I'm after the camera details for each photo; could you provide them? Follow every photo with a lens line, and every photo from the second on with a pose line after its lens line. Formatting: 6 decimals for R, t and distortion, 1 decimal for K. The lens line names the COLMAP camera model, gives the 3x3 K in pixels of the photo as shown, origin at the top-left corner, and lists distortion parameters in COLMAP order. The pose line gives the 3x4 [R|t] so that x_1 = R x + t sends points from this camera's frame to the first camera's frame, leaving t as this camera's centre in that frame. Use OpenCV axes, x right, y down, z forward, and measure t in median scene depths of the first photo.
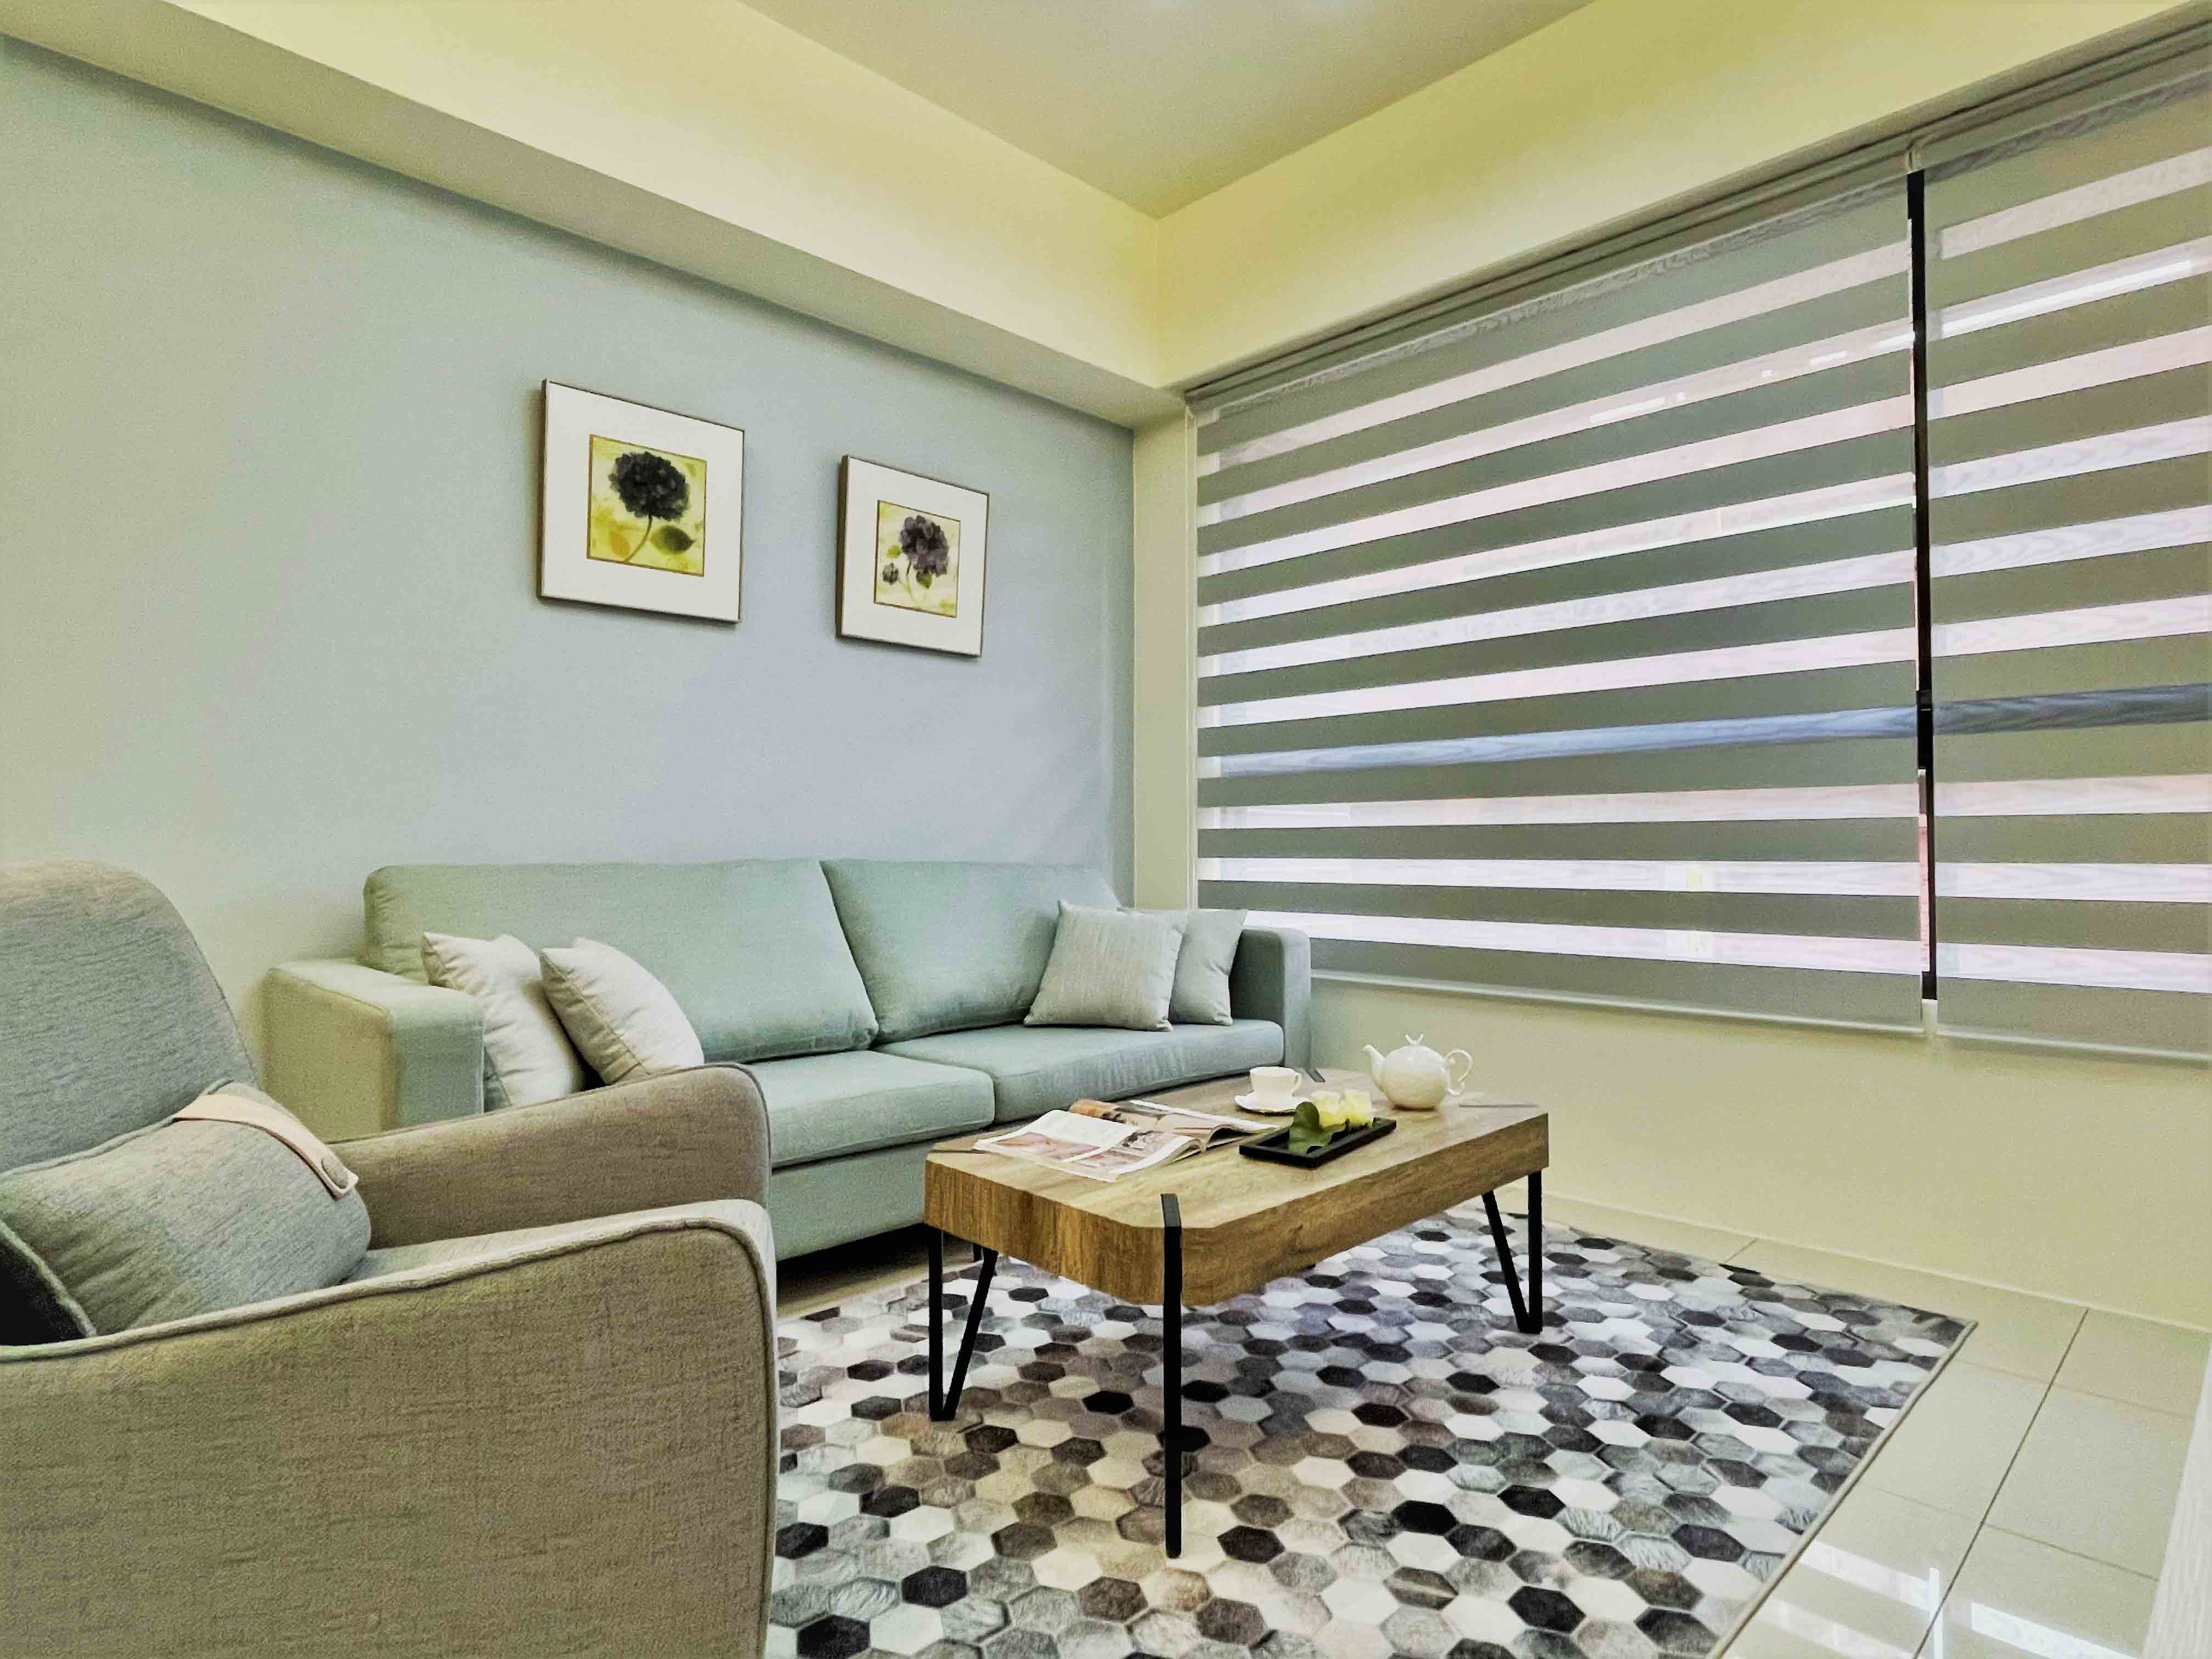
lens RADIAL K [[1217.2, 0, 1101.7], [0, 1217.2, 824.1], [0, 0, 1]] dist [0.002940, -0.000053]
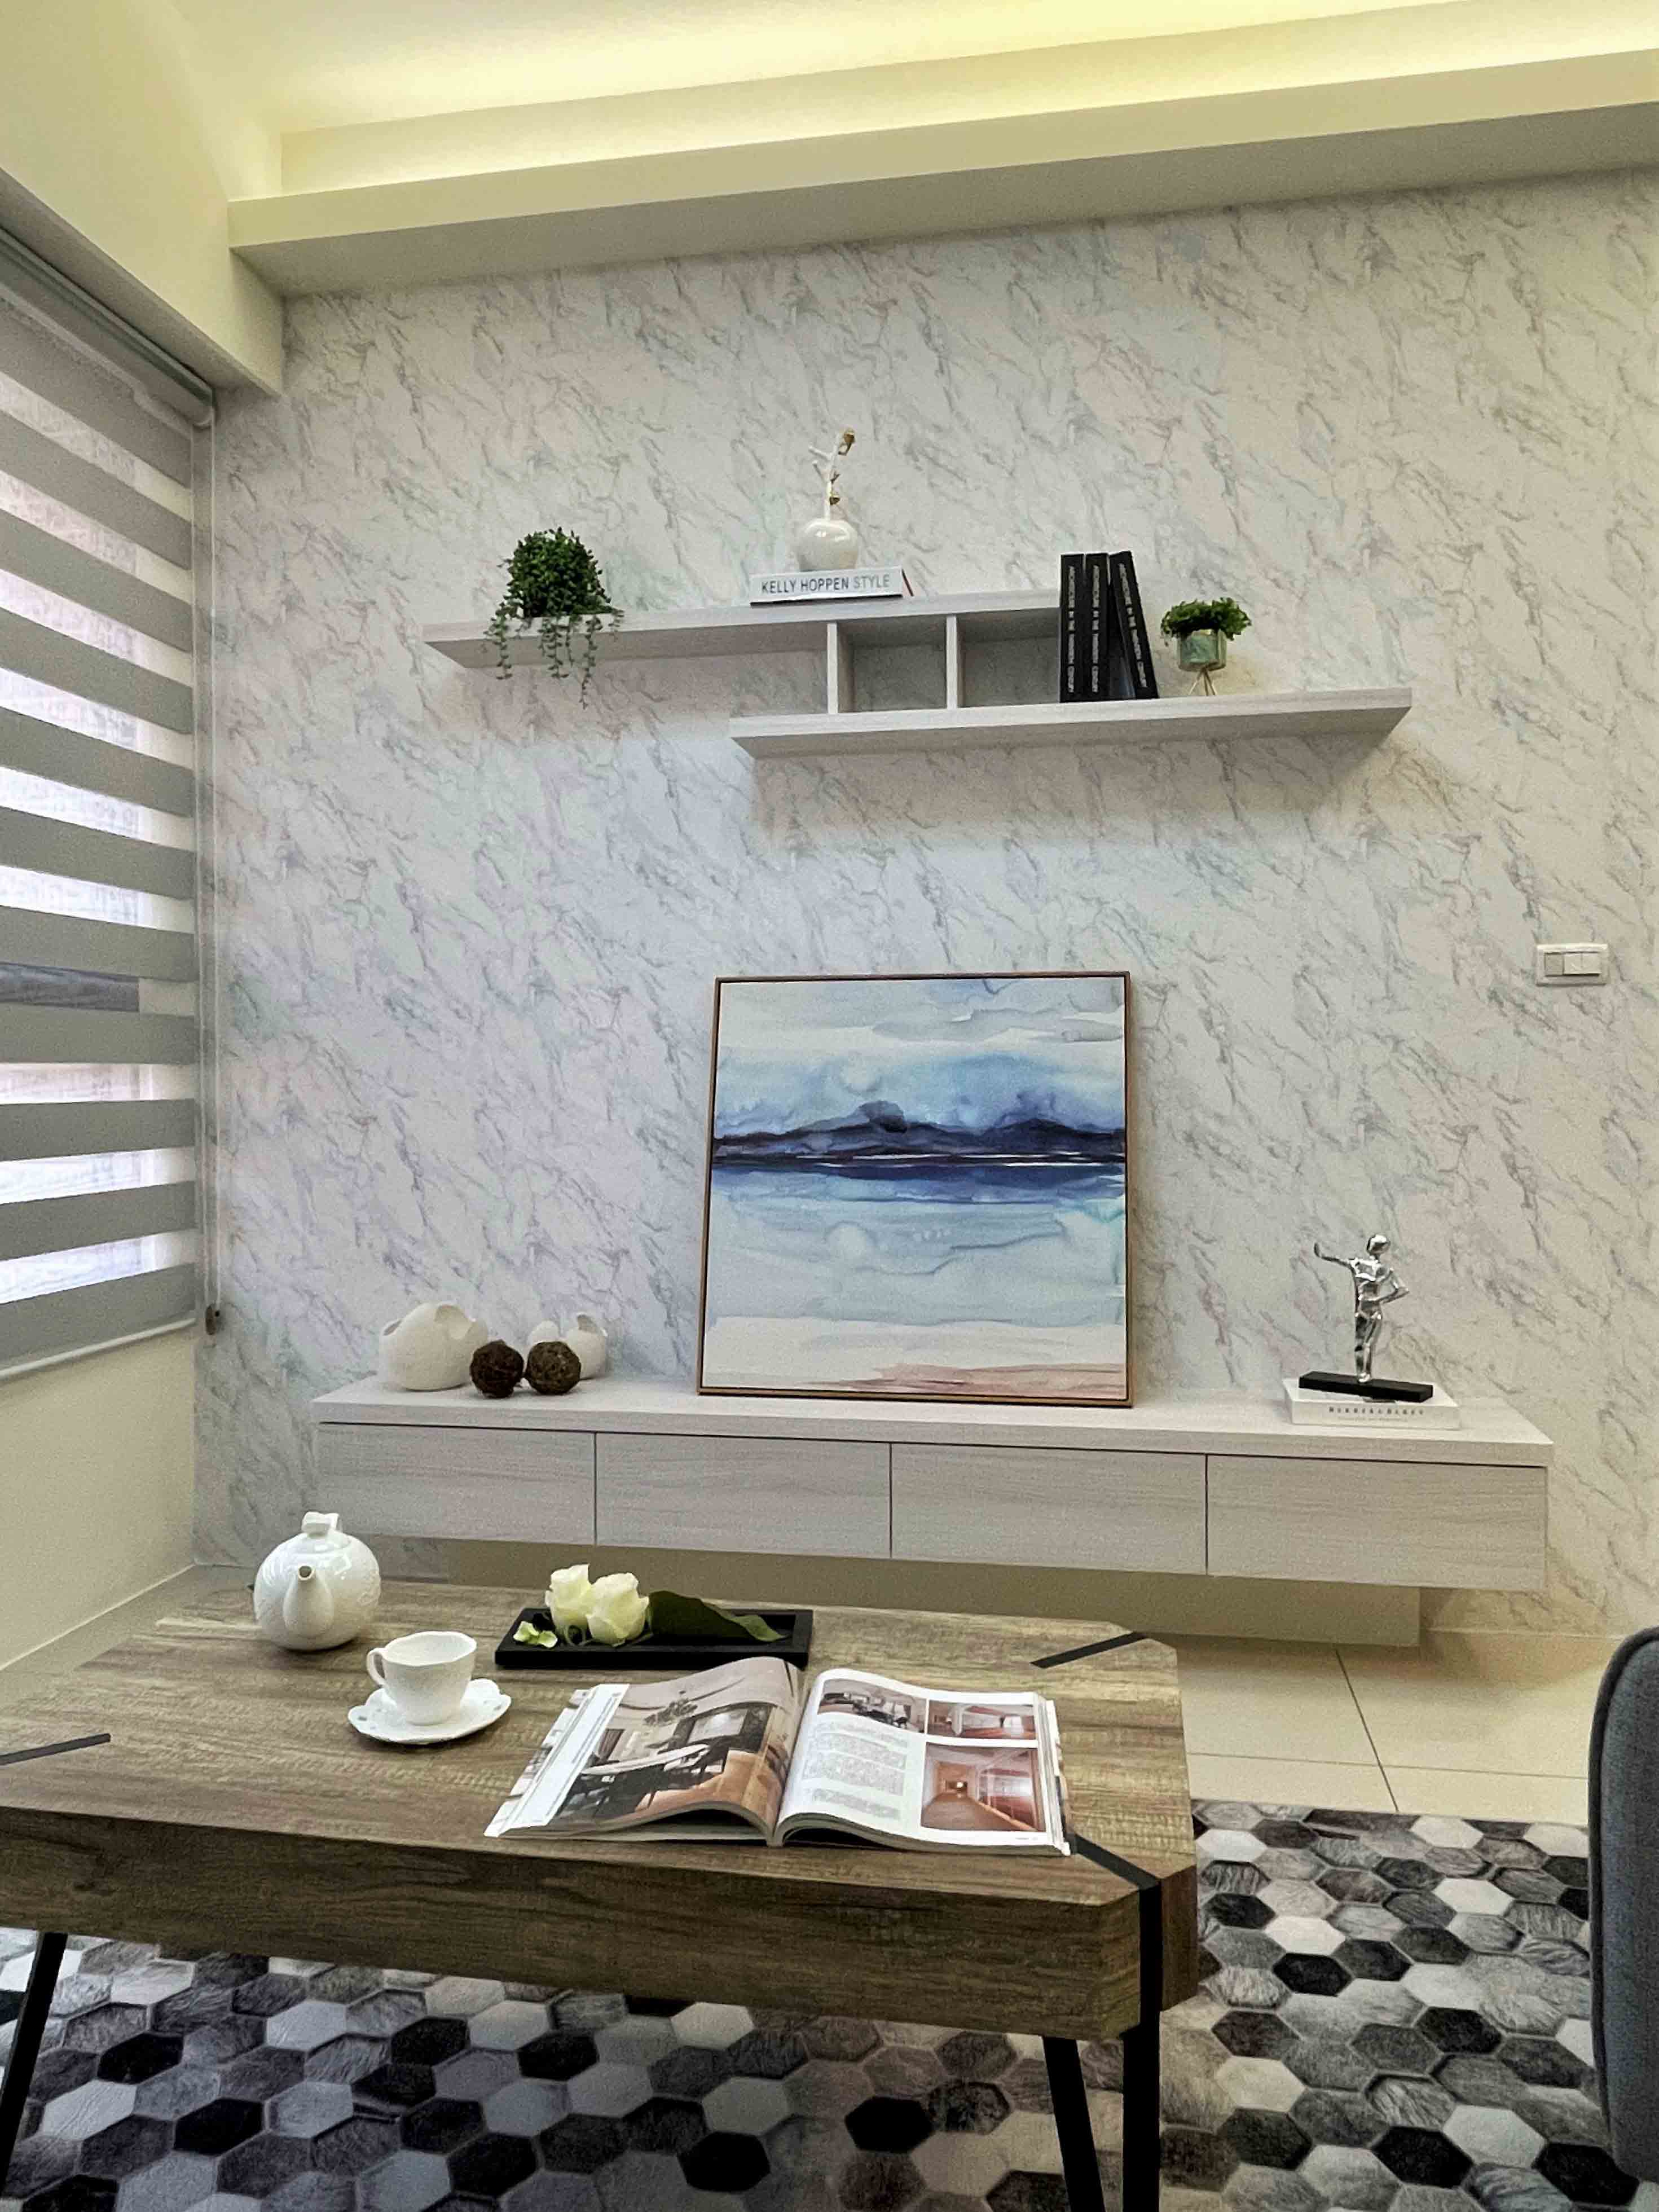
lens RADIAL K [[1569.5, 0, 840.9], [0, 1569.5, 1092.8], [0, 0, 1]] dist [-0.004044, -0.001120]
pose [[-0.583308, -0.006807, 0.812222, -0.490192], [-0.009256, 0.999956, 0.001733, -0.025298], [-0.812198, -0.006507, -0.583345, 1.283495]]
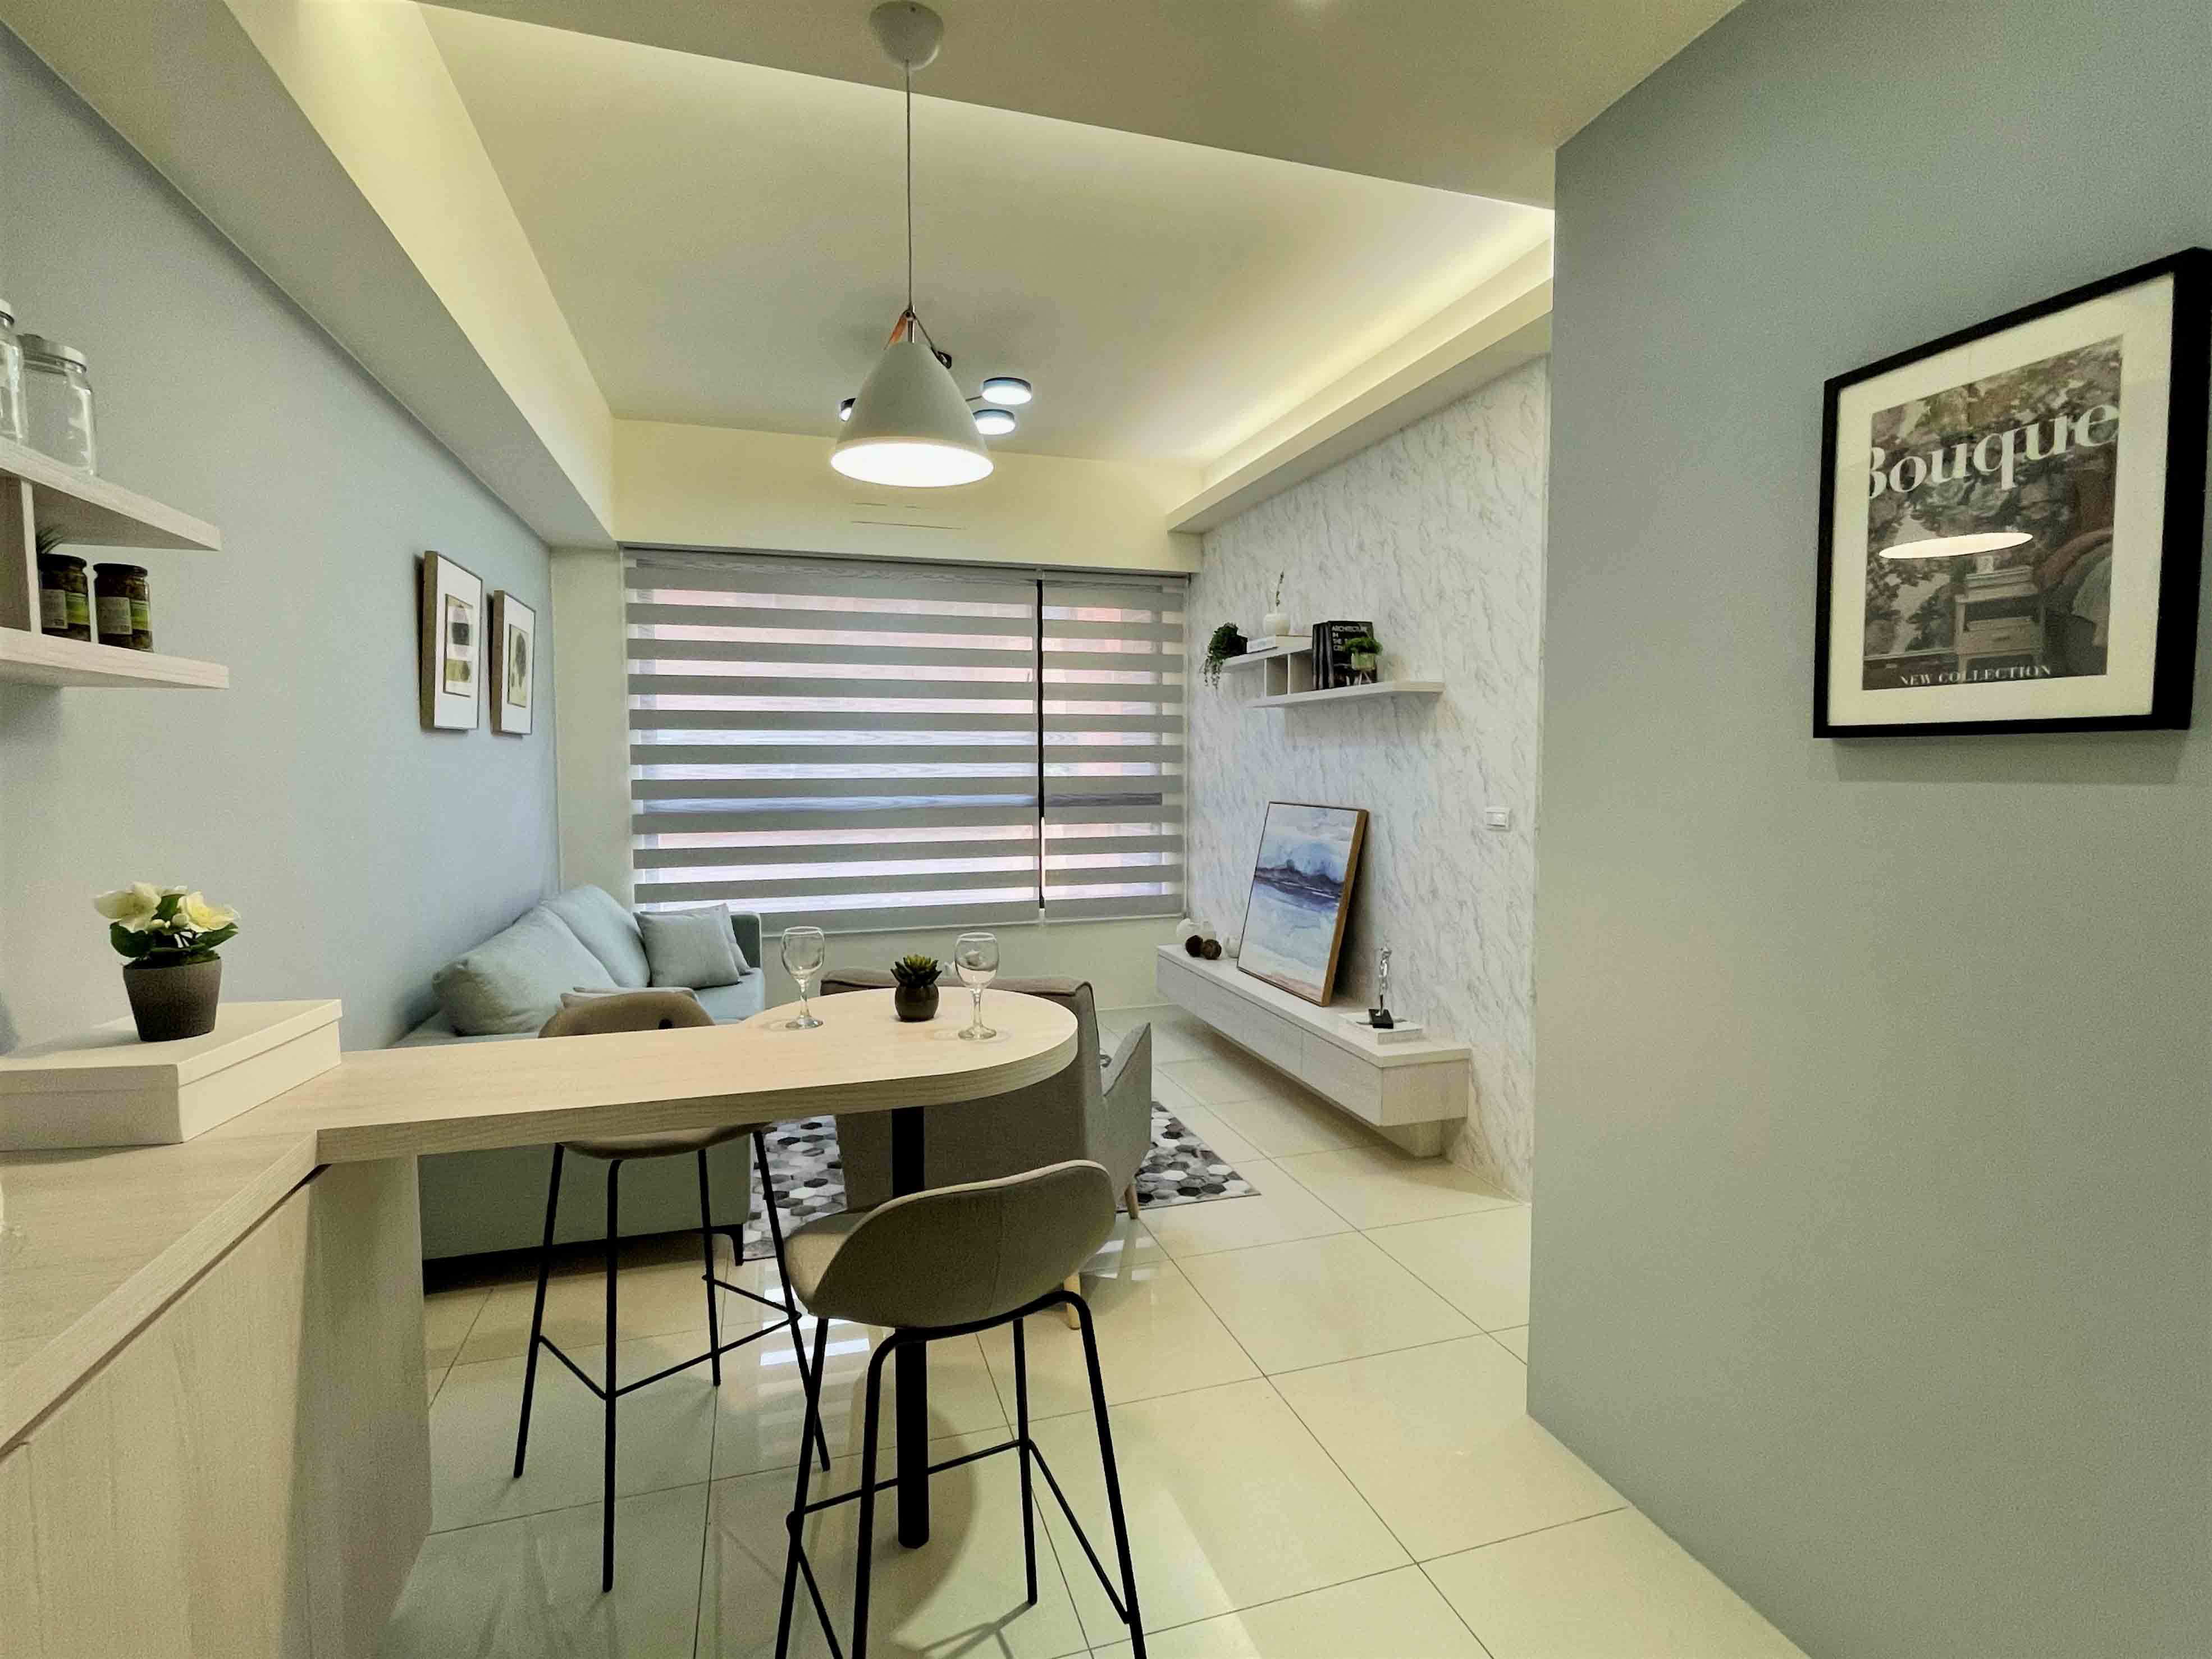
lens RADIAL K [[1012.6, 0, 1093.2], [0, 1012.6, 831.0], [0, 0, 1]] dist [0.002780, 0.000041]
pose [[0.447498, -0.061209, 0.892188, -1.382369], [-0.014003, 0.997053, 0.075427, -0.216429], [-0.894175, -0.046247, 0.445322, -0.053053]]
